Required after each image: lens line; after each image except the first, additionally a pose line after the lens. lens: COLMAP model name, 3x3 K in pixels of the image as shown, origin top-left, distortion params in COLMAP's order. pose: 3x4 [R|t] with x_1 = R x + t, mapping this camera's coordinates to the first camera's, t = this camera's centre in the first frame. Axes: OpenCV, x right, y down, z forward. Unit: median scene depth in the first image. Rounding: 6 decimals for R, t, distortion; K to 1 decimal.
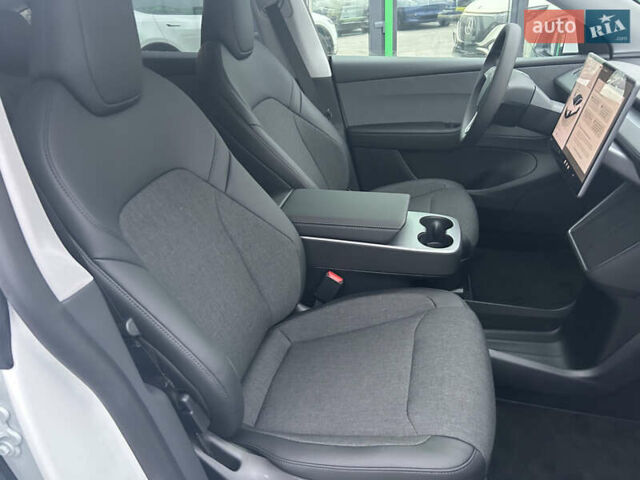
lens RADIAL K [[487.7, 0, 317.6], [0, 487.7, 239.6], [0, 0, 1]] dist [0.052796, -0.052337]
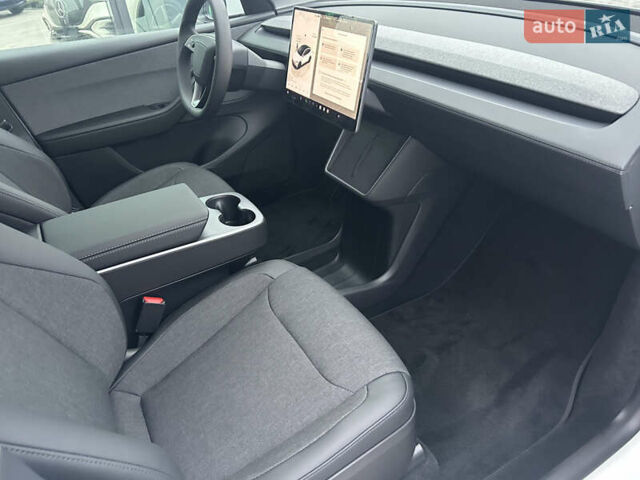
lens RADIAL K [[487.7, 0, 317.6], [0, 487.7, 239.6], [0, 0, 1]] dist [0.052796, -0.052337]
pose [[0.731539, -0.378699, 0.566955, -0.200849], [0.358301, 0.921005, 0.152874, -0.048887], [-0.580061, 0.091307, 0.809439, 0.131838]]
